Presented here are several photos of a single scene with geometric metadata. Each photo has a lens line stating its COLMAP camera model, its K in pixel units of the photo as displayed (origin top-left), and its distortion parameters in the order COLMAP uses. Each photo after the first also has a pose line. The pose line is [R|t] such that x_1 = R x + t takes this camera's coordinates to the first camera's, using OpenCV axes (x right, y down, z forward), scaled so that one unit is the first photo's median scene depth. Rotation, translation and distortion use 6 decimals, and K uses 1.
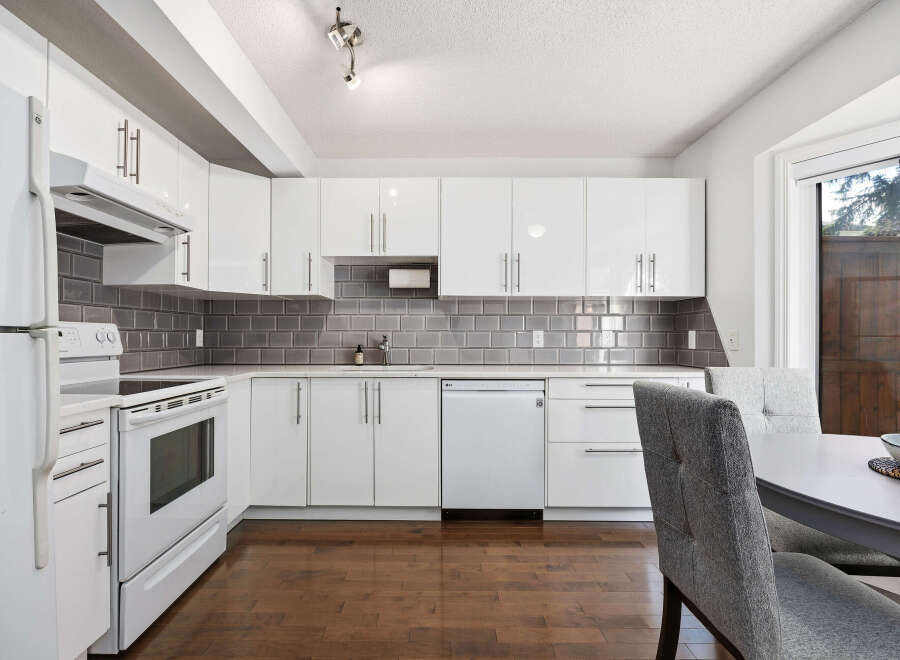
lens RADIAL K [[444.4, 0, 450.0], [0, 444.4, 330.0], [0, 0, 1]] dist [-0.002312, -0.000356]
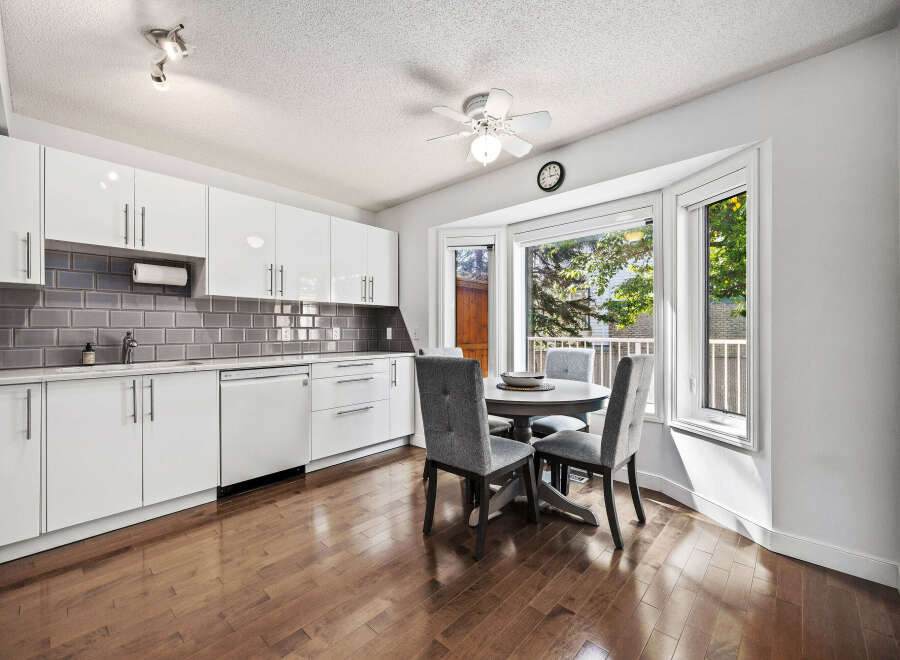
lens RADIAL K [[374.4, 0, 459.5], [0, 374.4, 324.2], [0, 0, 1]] dist [0.000503, 0.000280]
pose [[0.660637, 0.009153, 0.750650, -0.299686], [-0.003515, 0.999952, -0.009099, 0.000245], [-0.750697, 0.003372, 0.660638, -0.061083]]
